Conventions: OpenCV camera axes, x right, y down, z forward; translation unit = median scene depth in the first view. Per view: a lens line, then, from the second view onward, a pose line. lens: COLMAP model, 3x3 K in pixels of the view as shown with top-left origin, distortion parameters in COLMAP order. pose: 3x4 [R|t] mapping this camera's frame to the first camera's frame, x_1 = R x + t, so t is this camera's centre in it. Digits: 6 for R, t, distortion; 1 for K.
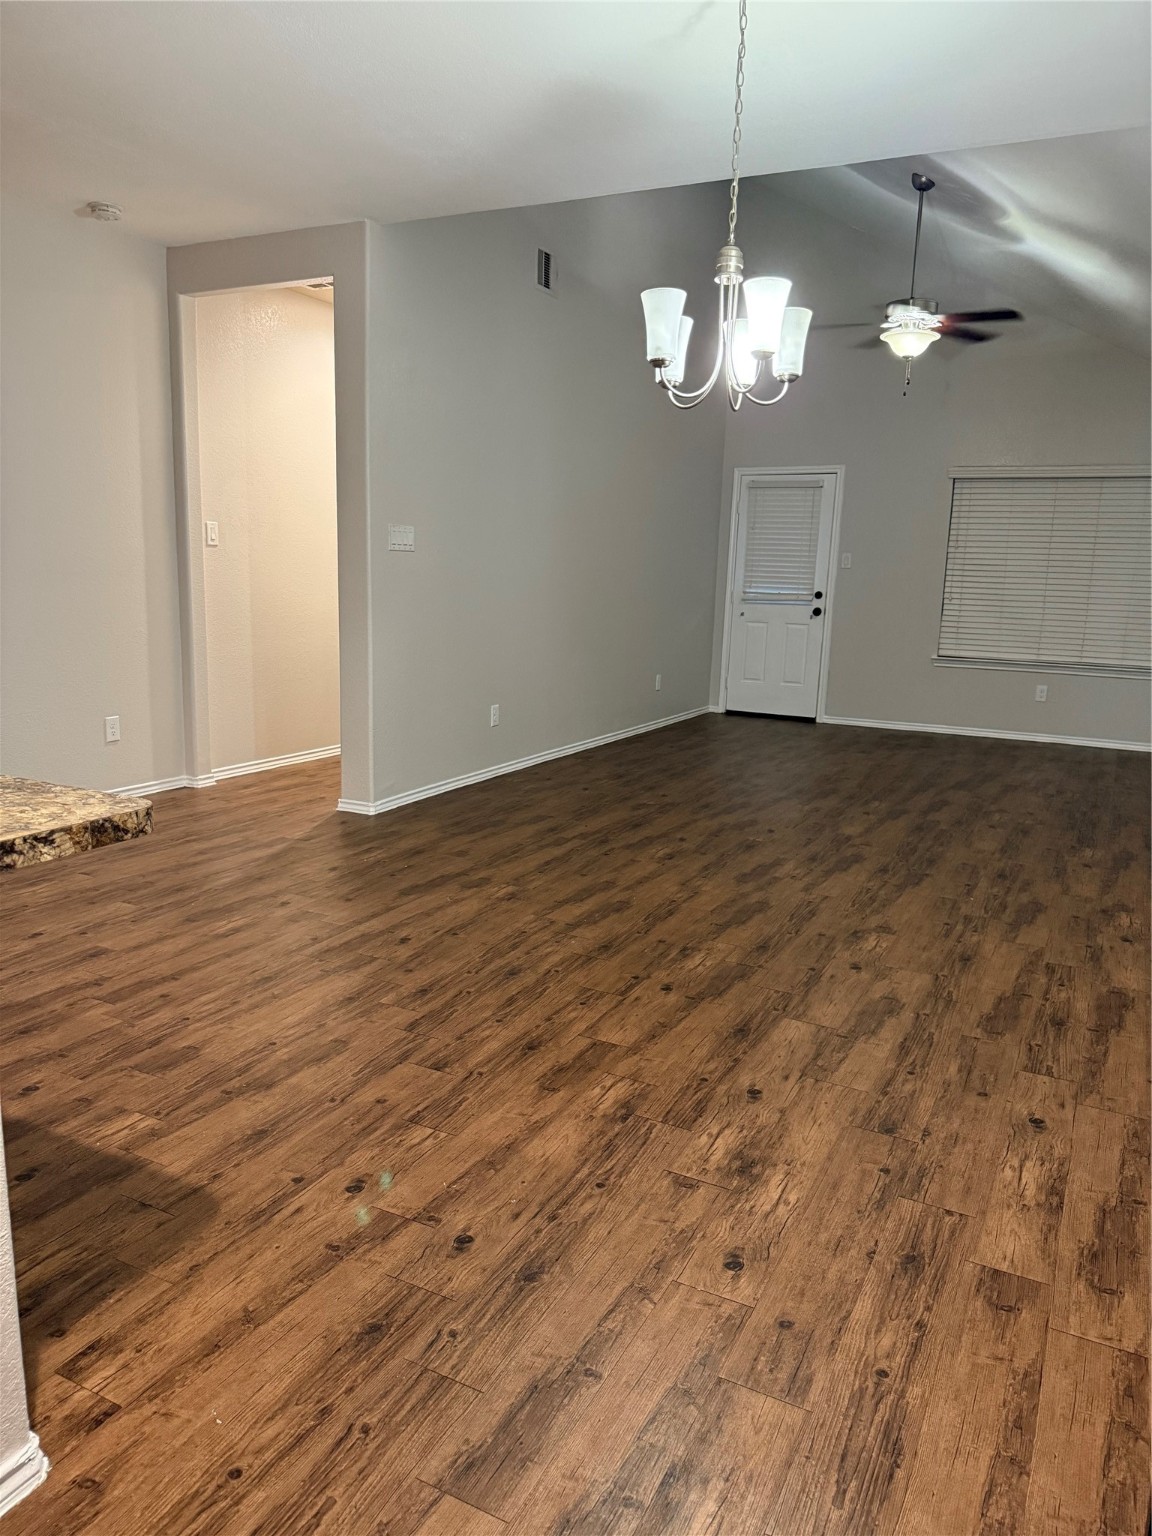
lens RADIAL K [[1076.9, 0, 564.0], [0, 1076.9, 773.0], [0, 0, 1]] dist [0.033989, -0.051520]
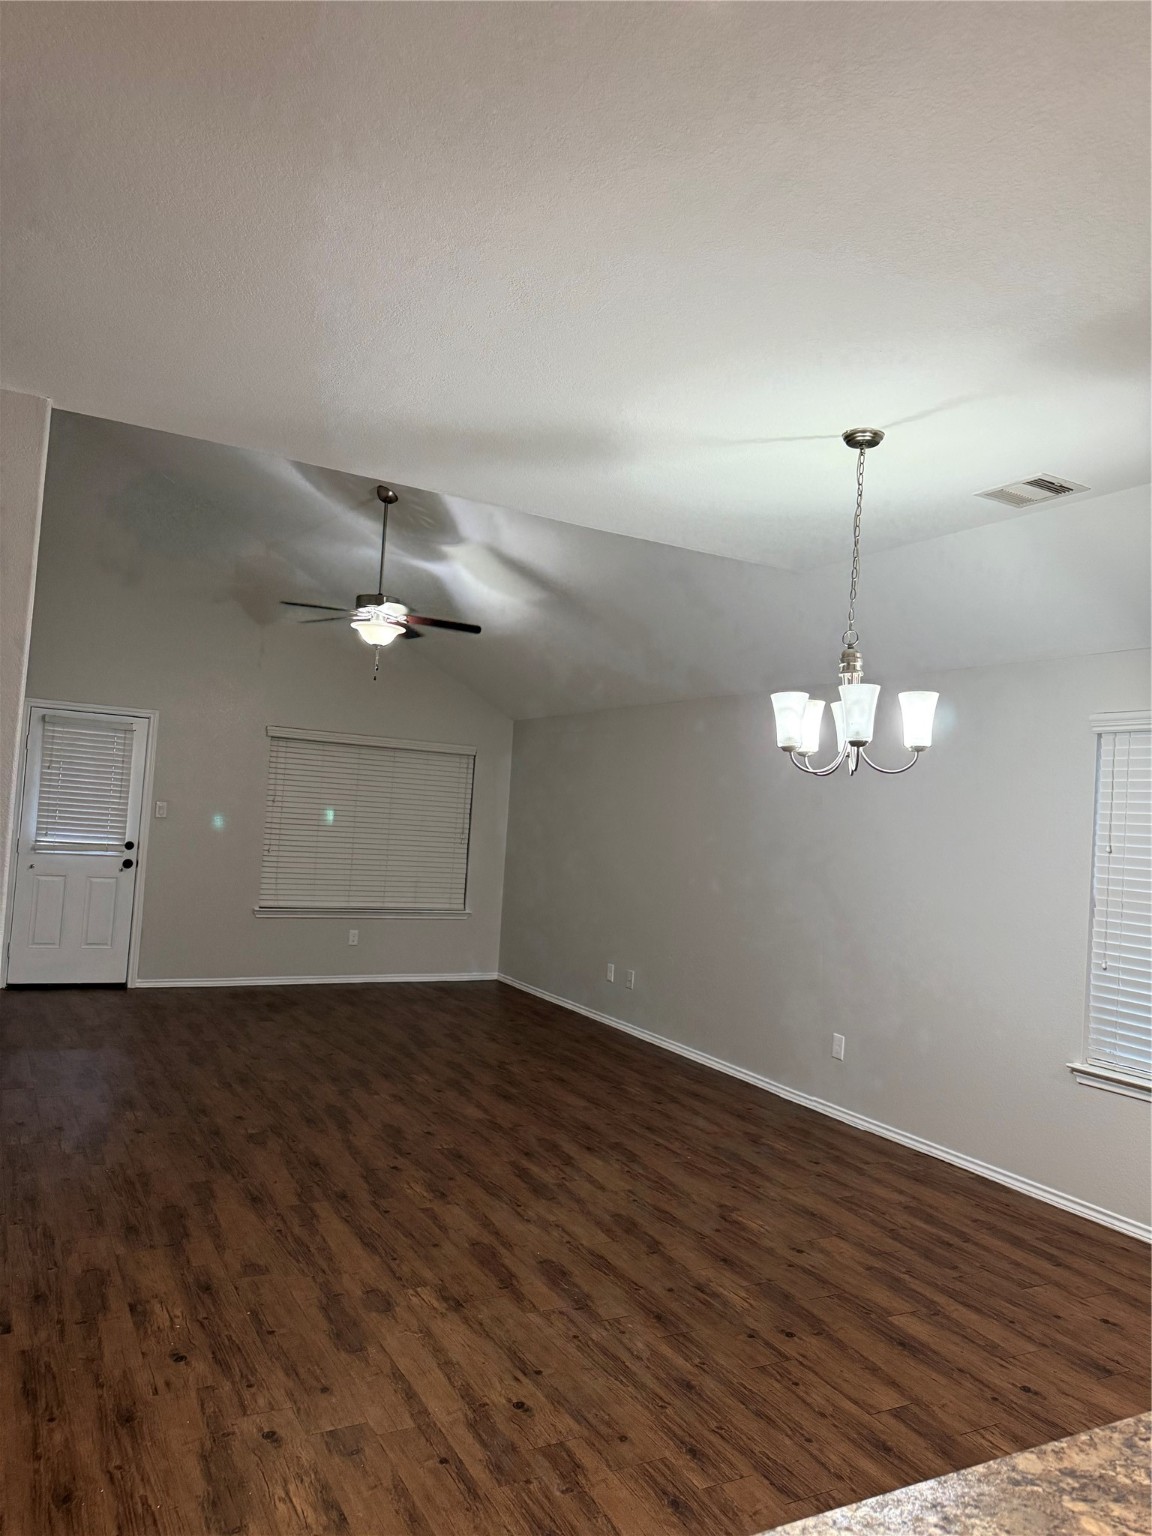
lens RADIAL K [[1076.9, 0, 567.9], [0, 1076.9, 767.6], [0, 0, 1]] dist [0.033989, -0.051520]
pose [[0.576656, 0.041563, 0.815929, -0.781911], [0.111082, 0.985442, -0.128704, -0.189603], [-0.809400, 0.164853, 0.563644, 0.475867]]
